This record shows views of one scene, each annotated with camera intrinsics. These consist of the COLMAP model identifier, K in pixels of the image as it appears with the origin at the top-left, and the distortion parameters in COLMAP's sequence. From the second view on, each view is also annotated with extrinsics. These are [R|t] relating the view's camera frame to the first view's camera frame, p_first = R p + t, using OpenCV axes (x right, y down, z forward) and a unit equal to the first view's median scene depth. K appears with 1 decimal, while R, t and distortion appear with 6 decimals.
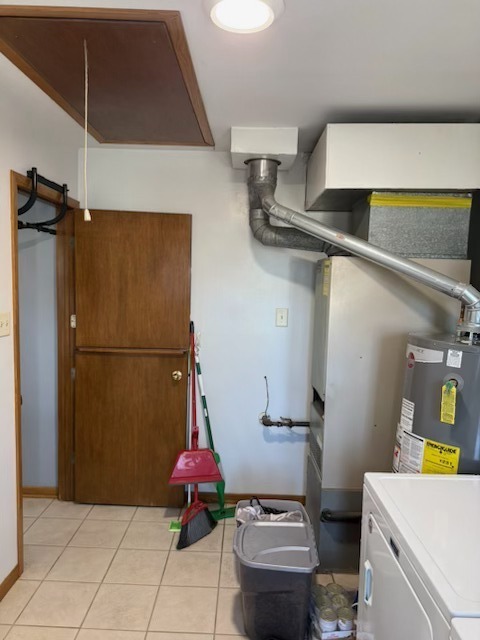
lens RADIAL K [[452.2, 0, 240.1], [0, 452.2, 321.6], [0, 0, 1]] dist [0.056535, -0.063427]
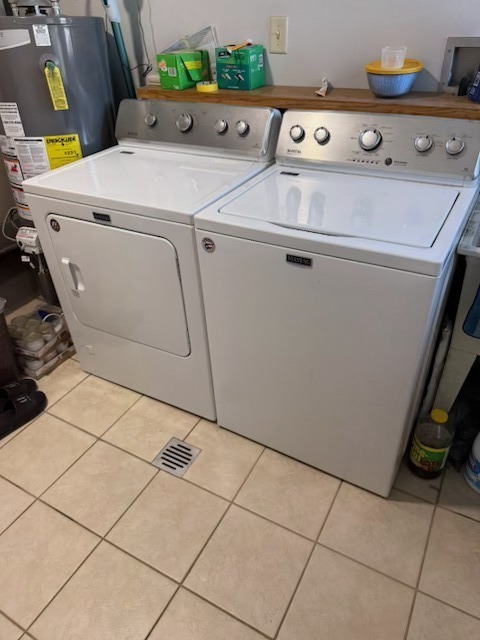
lens RADIAL K [[452.2, 0, 242.7], [0, 452.2, 320.0], [0, 0, 1]] dist [0.056535, -0.063427]
pose [[0.467431, -0.546518, 0.694857, -0.297558], [0.132897, 0.820520, 0.555954, 0.089179], [-0.873983, -0.167525, 0.456167, 0.106728]]
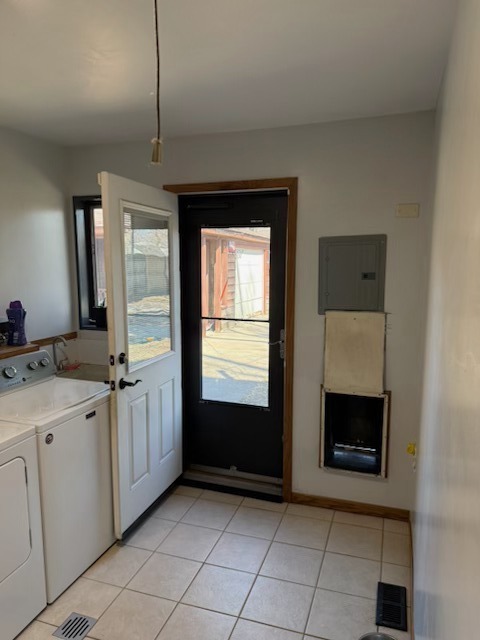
lens RADIAL K [[452.2, 0, 240.5], [0, 452.2, 320.7], [0, 0, 1]] dist [0.056535, -0.063427]
pose [[-0.951700, -0.065614, 0.299937, -0.516241], [0.003419, 0.974573, 0.224043, -0.138401], [-0.307011, 0.214247, -0.927277, 1.267453]]
